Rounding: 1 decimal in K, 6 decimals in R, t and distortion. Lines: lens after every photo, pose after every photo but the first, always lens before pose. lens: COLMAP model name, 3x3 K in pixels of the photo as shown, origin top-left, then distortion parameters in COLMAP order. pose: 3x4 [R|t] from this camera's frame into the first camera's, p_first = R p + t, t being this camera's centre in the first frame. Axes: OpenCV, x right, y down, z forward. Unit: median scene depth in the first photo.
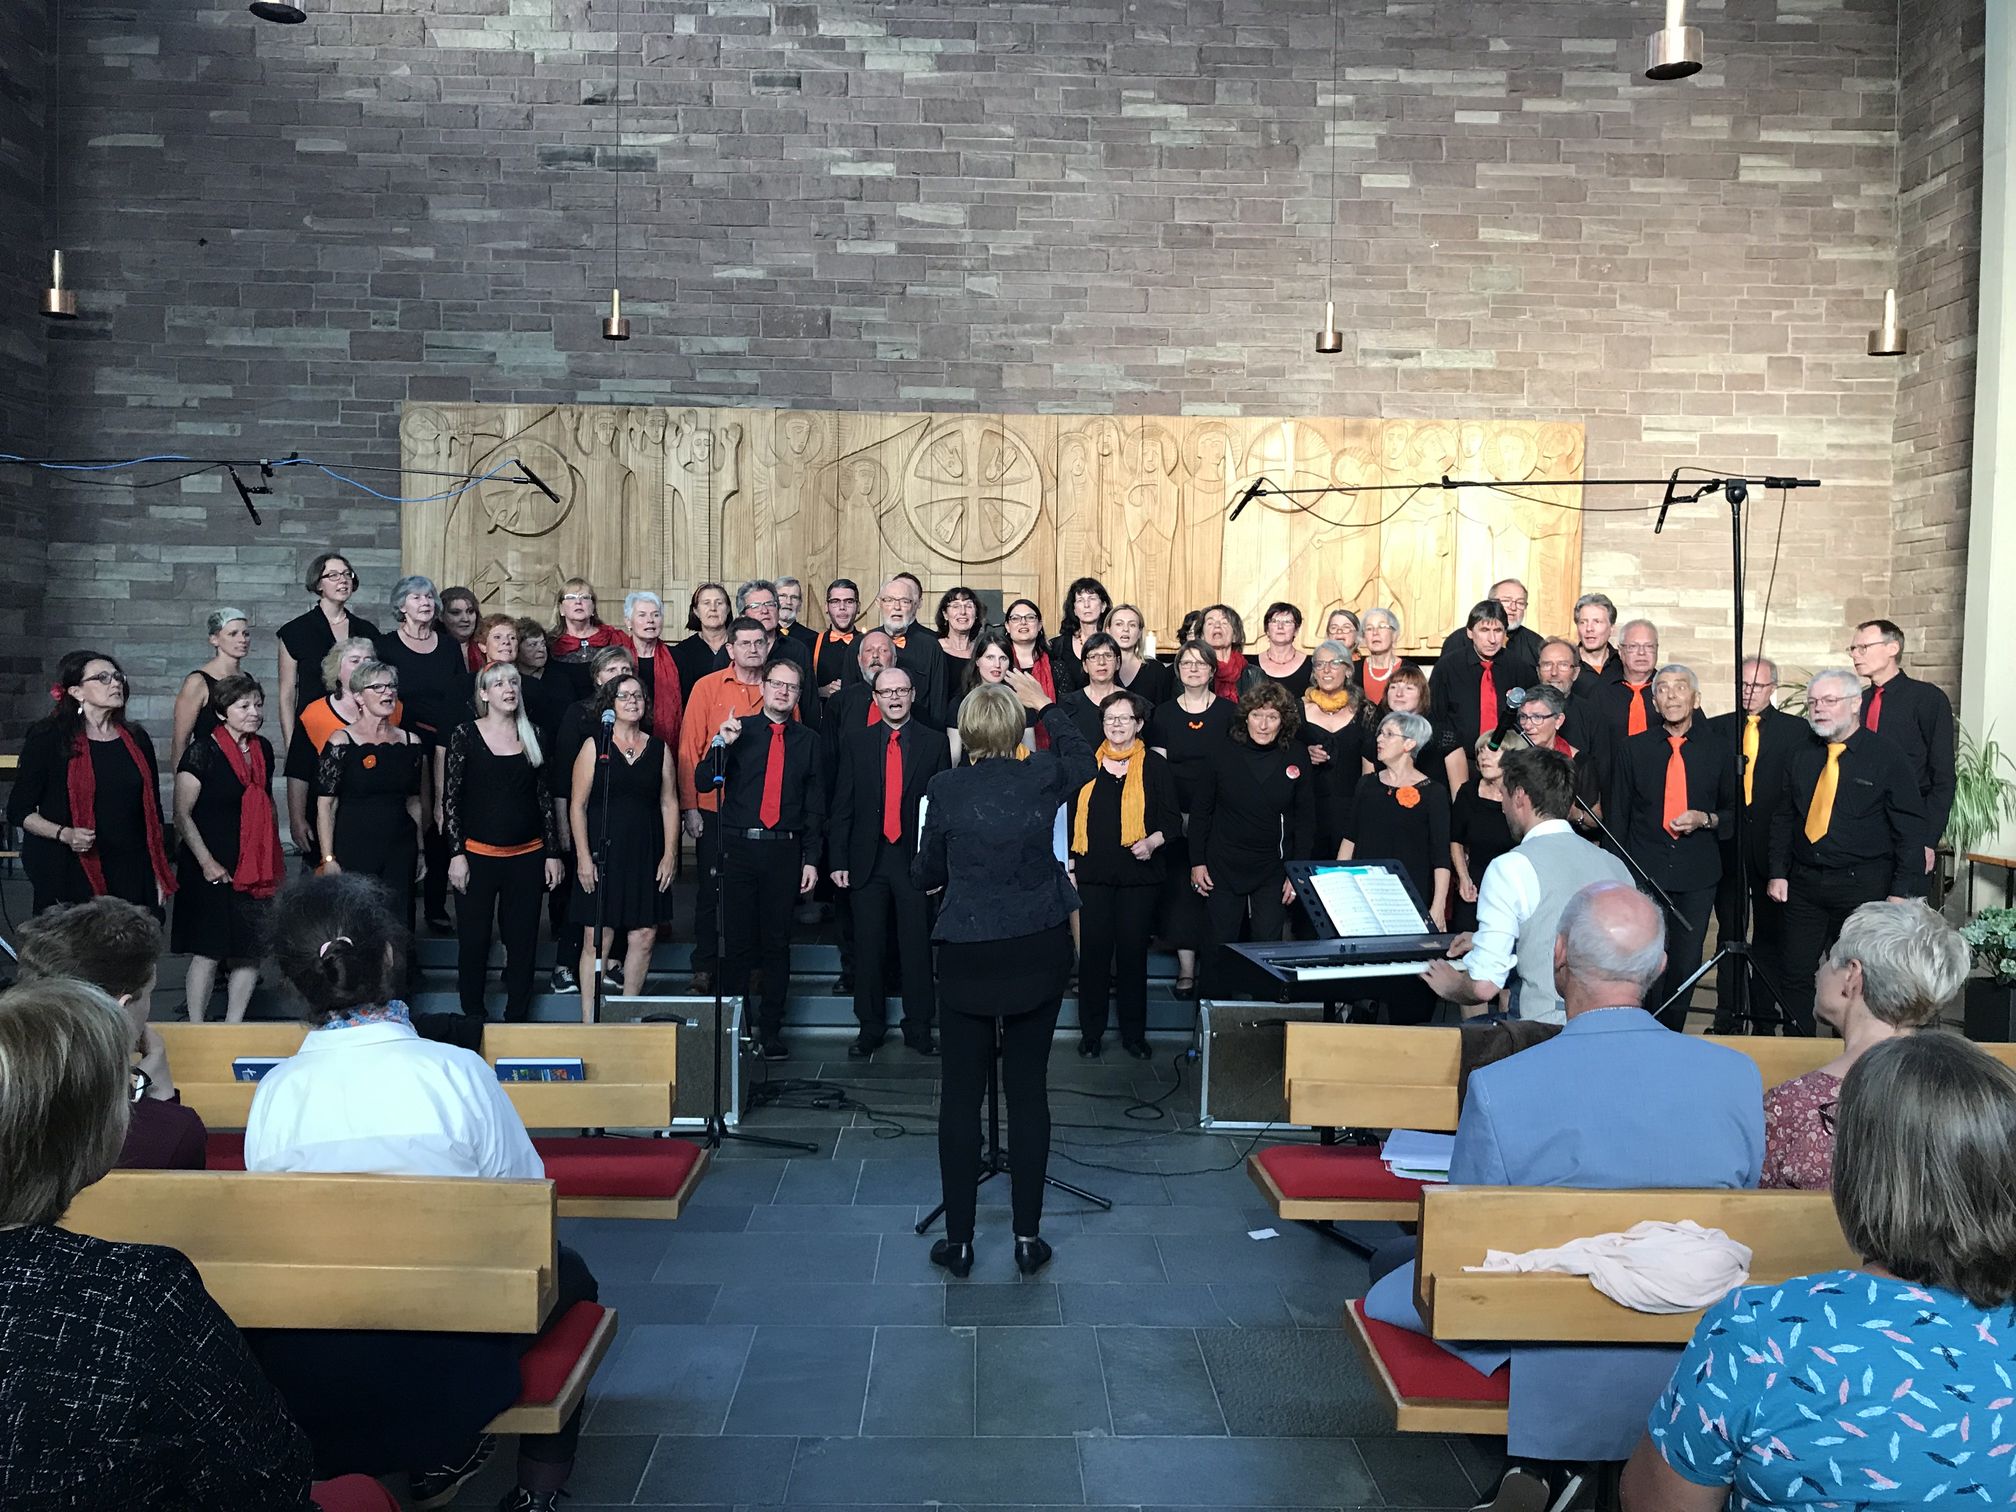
lens RADIAL K [[1665.9, 0, 1001.1], [0, 1665.9, 749.4], [0, 0, 1]] dist [0.012967, -0.024027]
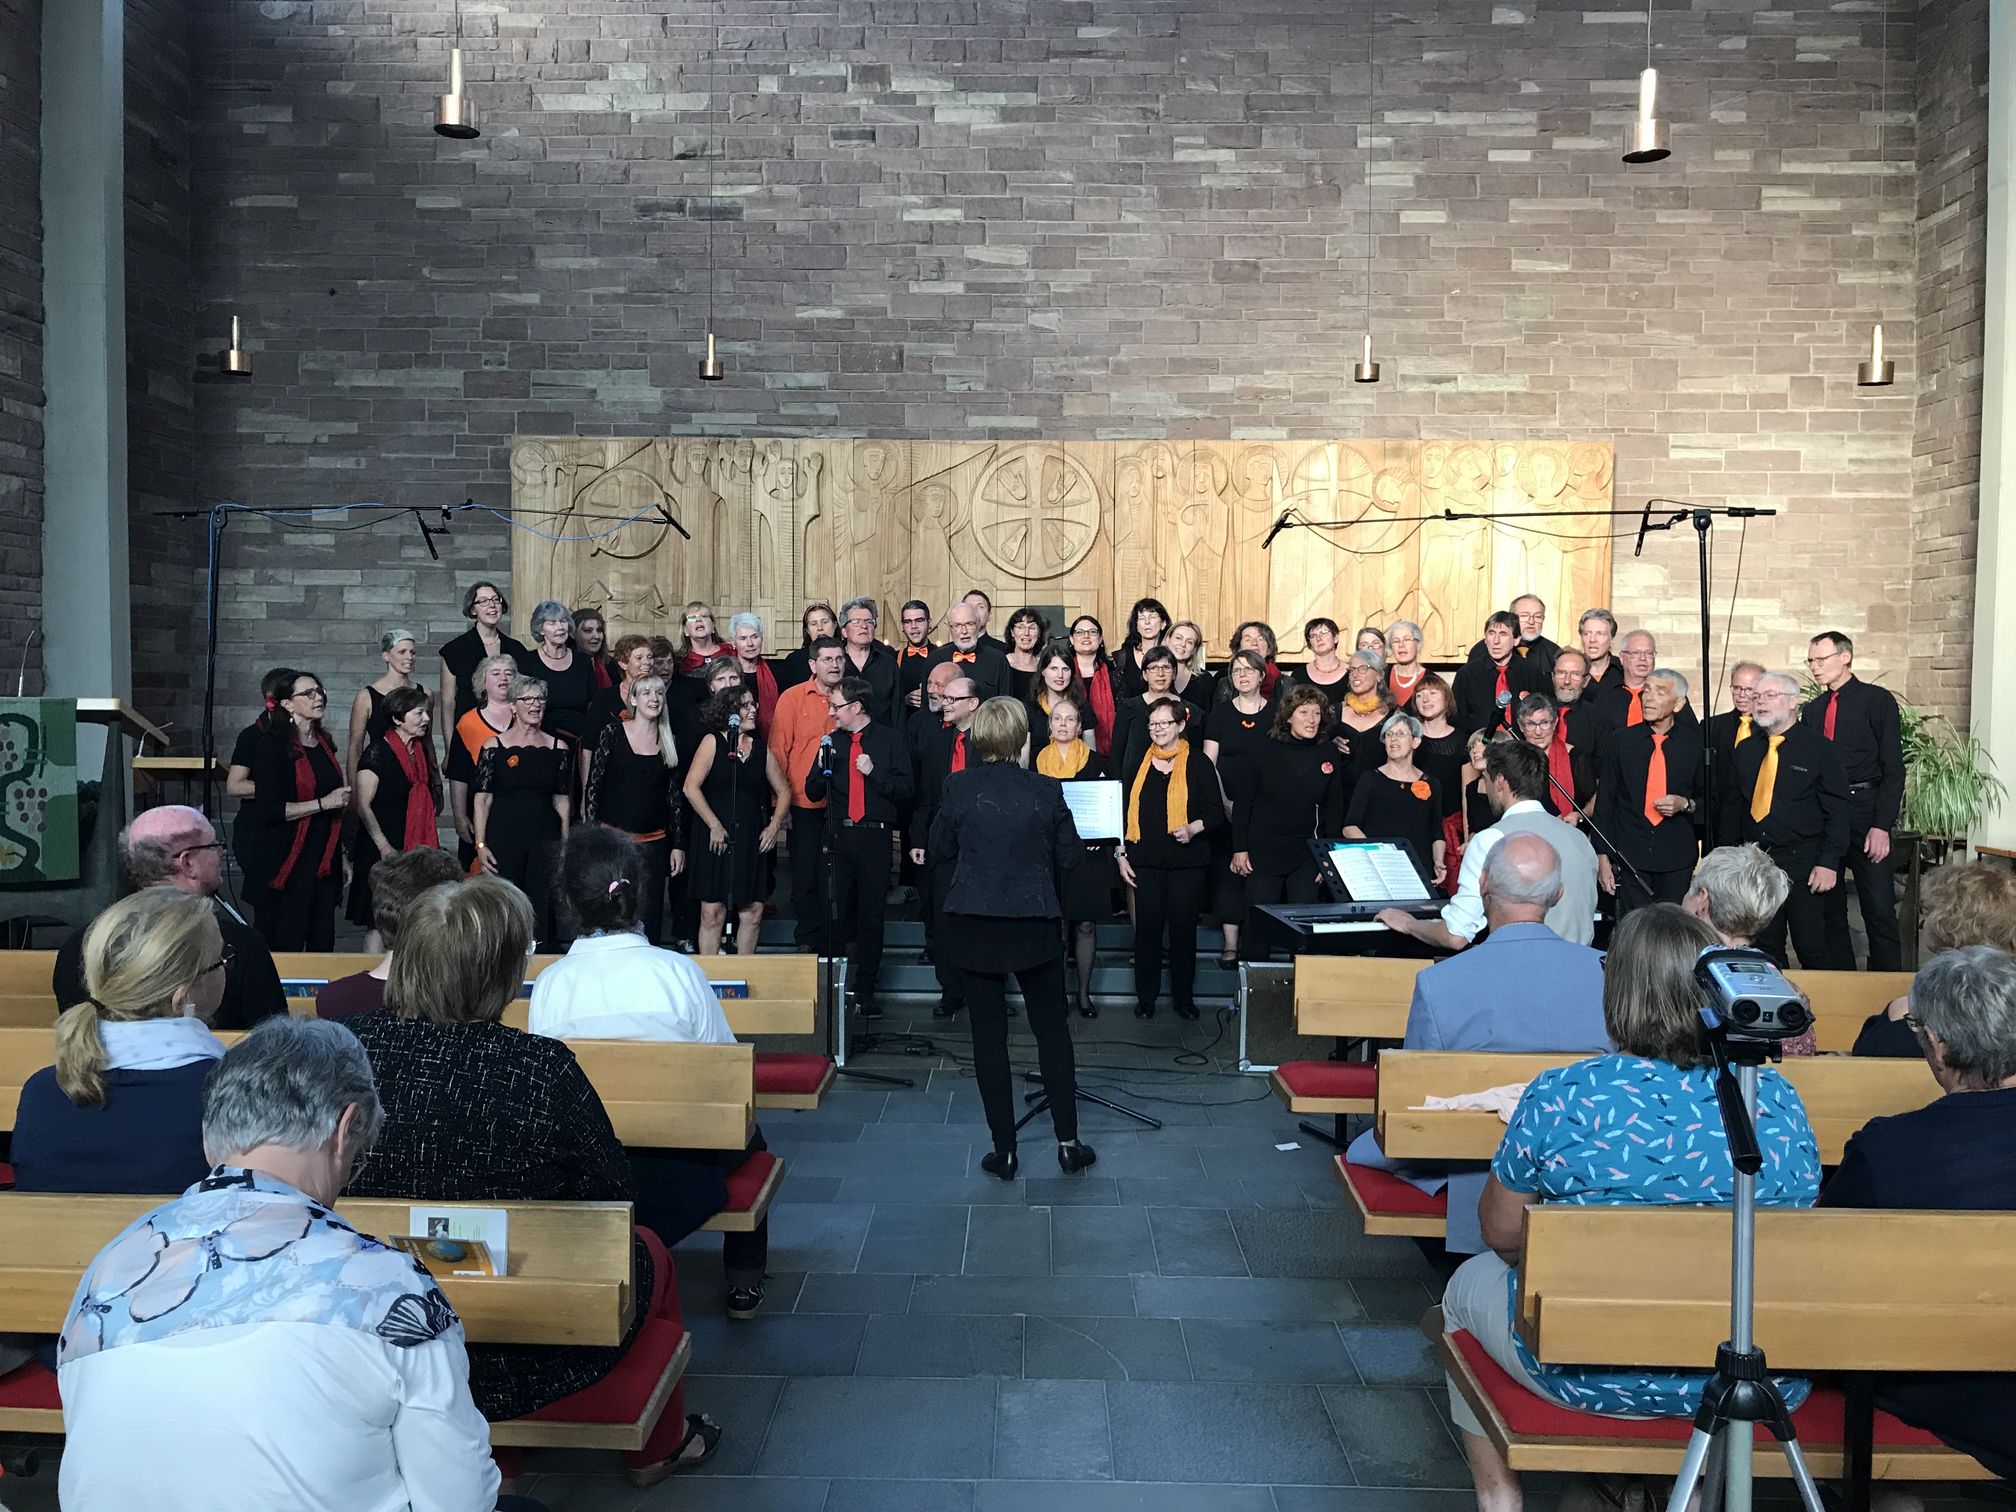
lens RADIAL K [[1665.9, 0, 993.6], [0, 1665.9, 753.2], [0, 0, 1]] dist [0.012967, -0.024027]
pose [[0.999165, -0.004469, -0.040600, -0.001505], [0.004353, 0.999986, -0.002944, 0.003351], [0.040612, 0.002764, 0.999171, -0.073954]]
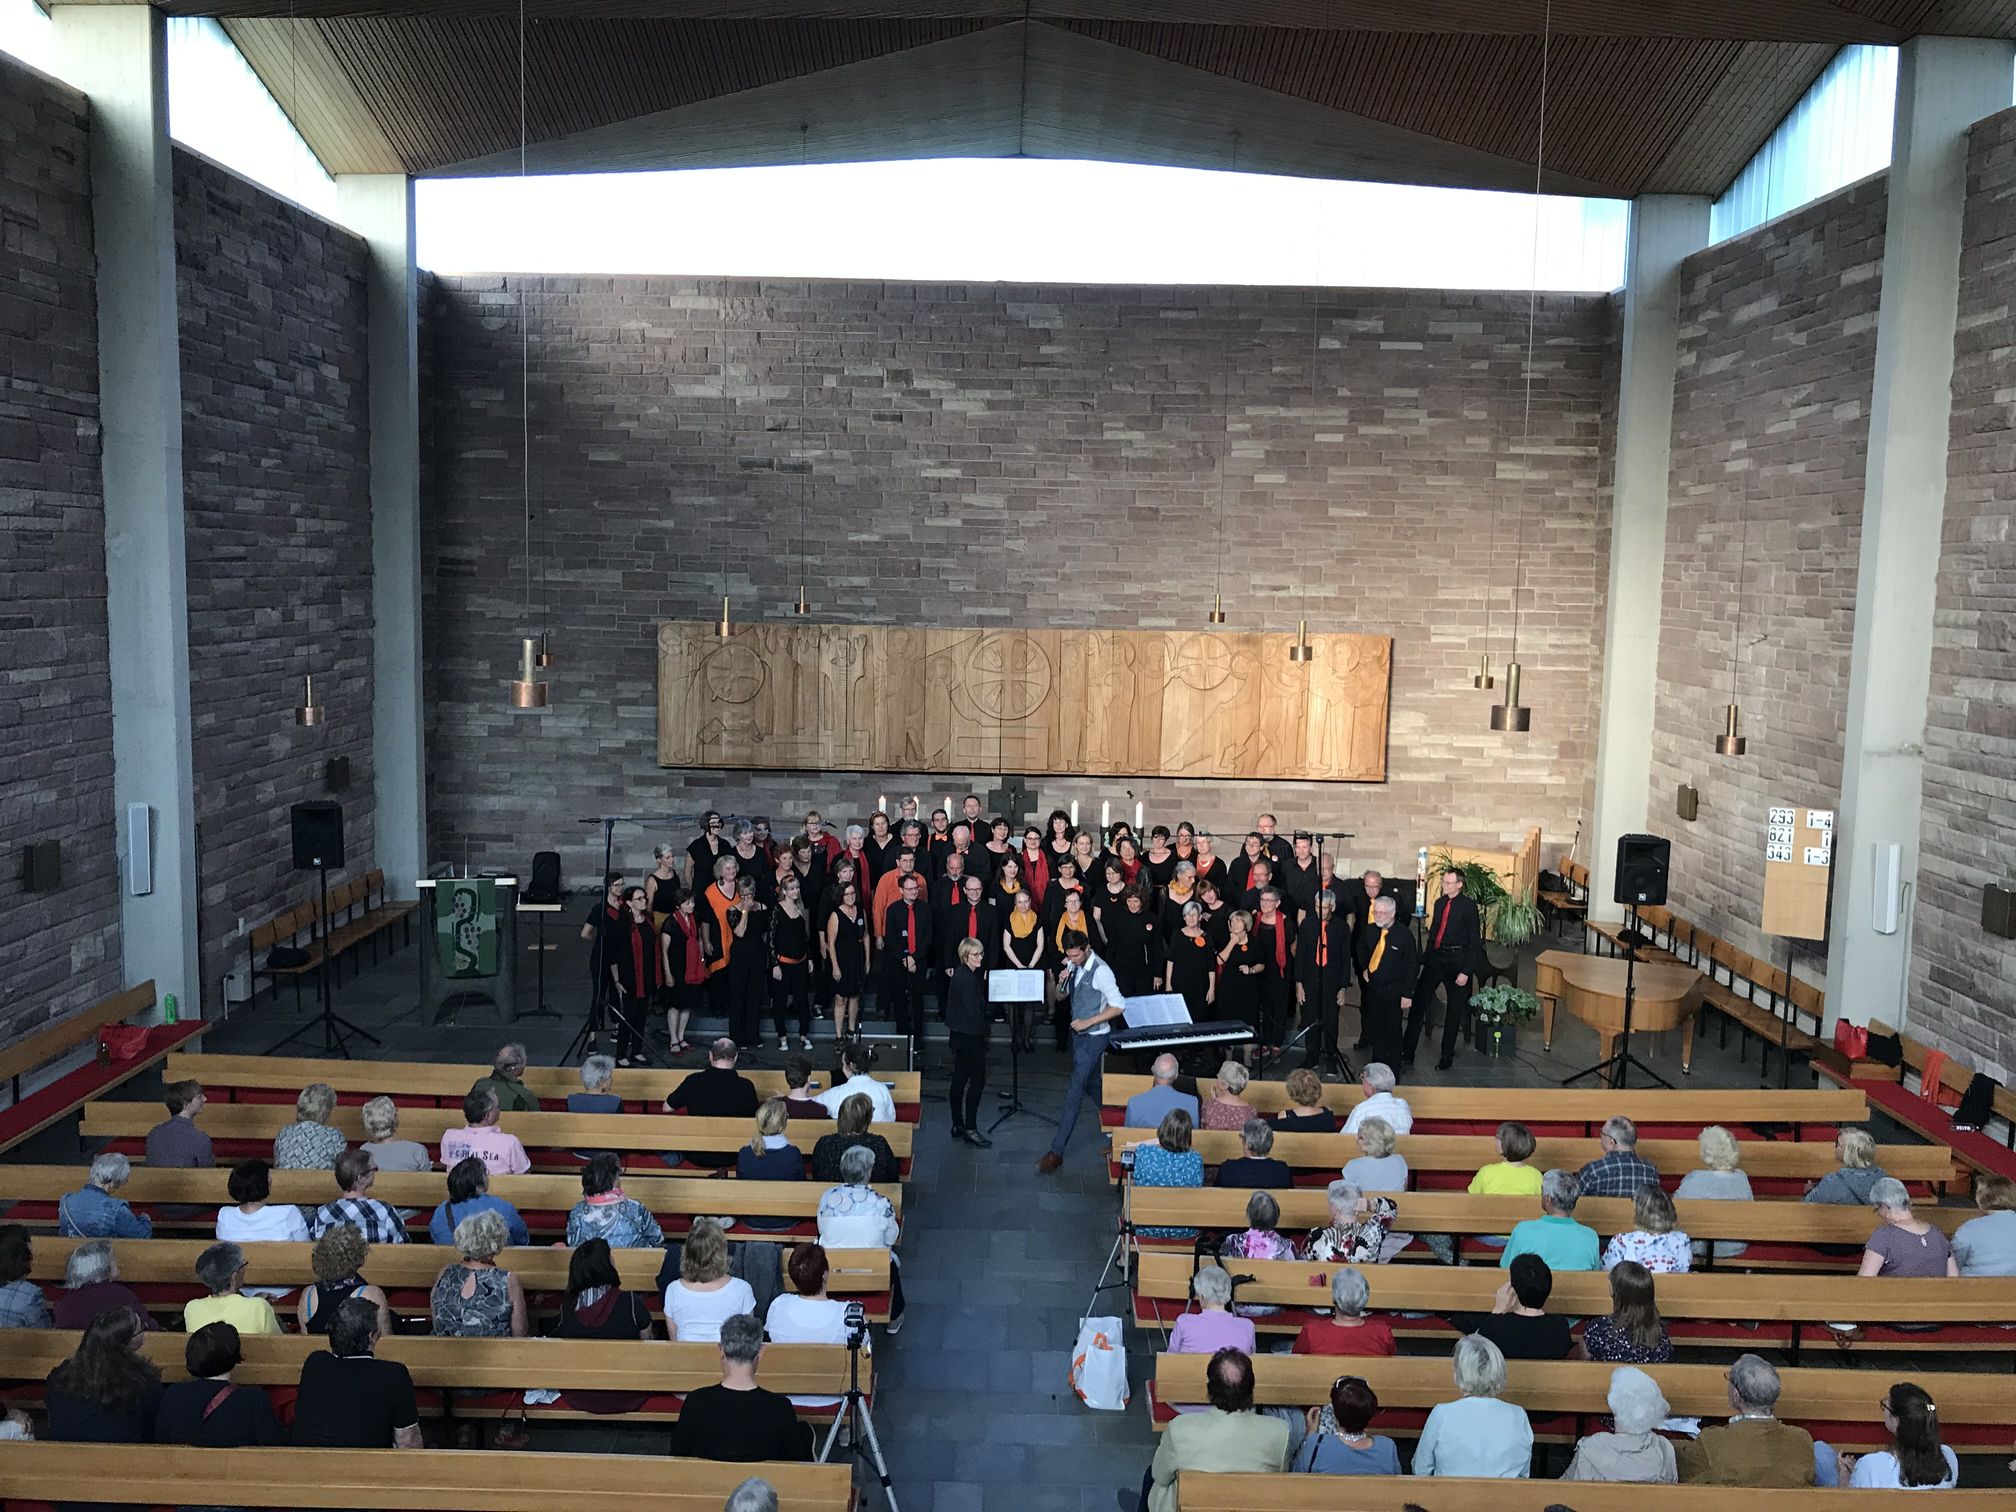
lens RADIAL K [[1665.9, 0, 993.1], [0, 1665.9, 765.6], [0, 0, 1]] dist [0.012967, -0.024027]
pose [[0.999692, 0.008189, -0.023407, 0.006864], [-0.006416, 0.997173, 0.074865, -0.186829], [0.023954, -0.074692, 0.996919, -0.609899]]
